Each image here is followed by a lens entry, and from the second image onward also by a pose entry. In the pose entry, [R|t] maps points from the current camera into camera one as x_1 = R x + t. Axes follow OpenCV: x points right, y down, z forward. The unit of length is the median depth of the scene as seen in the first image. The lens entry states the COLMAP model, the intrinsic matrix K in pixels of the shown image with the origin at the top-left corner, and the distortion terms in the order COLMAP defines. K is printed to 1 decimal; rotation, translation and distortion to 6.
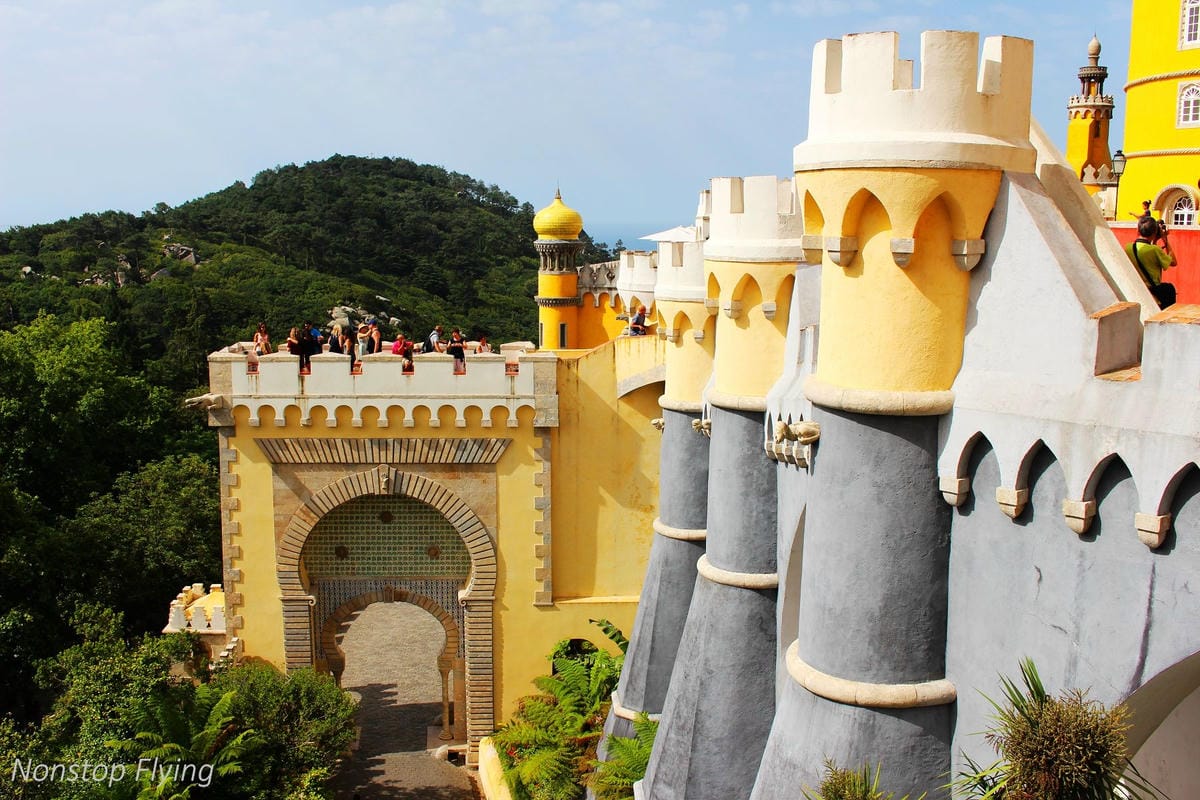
lens RADIAL K [[1156.1, 0, 600.0], [0, 1156.1, 400.0], [0, 0, 1]] dist [-0.138675, 0.129021]
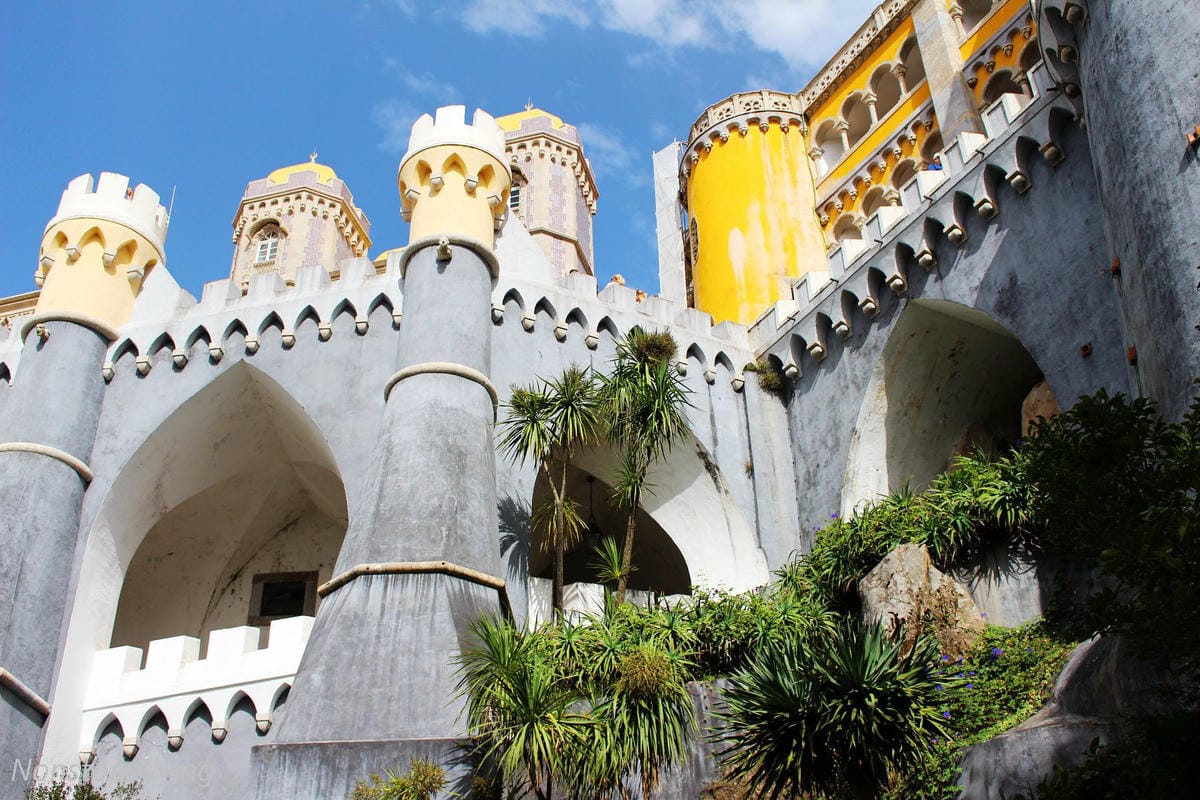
lens RADIAL K [[1330.6, 0, 600.0], [0, 1330.6, 400.0], [0, 0, 1]] dist [-0.069584, 0.022079]
pose [[0.118645, 0.556669, 0.822218, -0.491542], [0.182379, 0.801762, -0.569136, 0.514896], [-0.976044, 0.217480, -0.006400, 0.294733]]
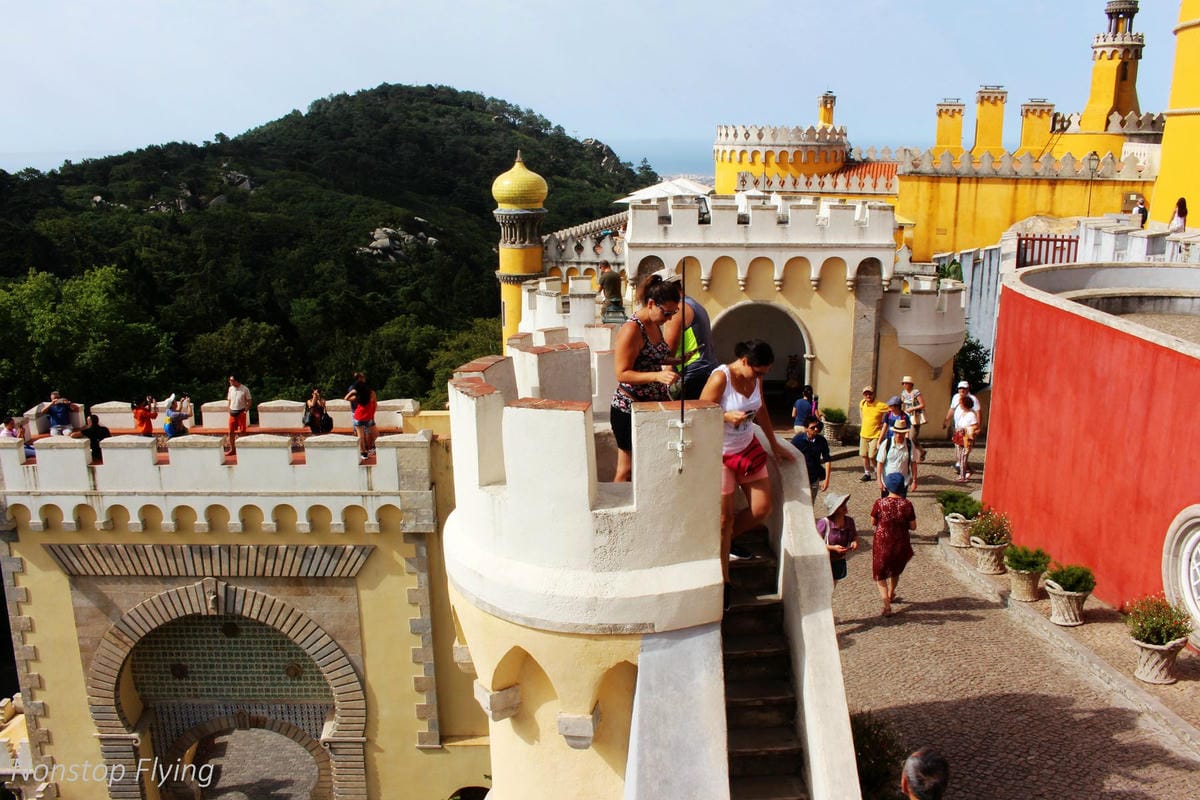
lens RADIAL K [[1031.6, 0, 600.0], [0, 1031.6, 400.0], [0, 0, 1]] dist [-0.166521, 0.147913]
pose [[0.999492, -0.003898, -0.031626, 0.090246], [0.006949, 0.995267, 0.096930, -0.122479], [0.031098, -0.097101, 0.994789, 0.359486]]
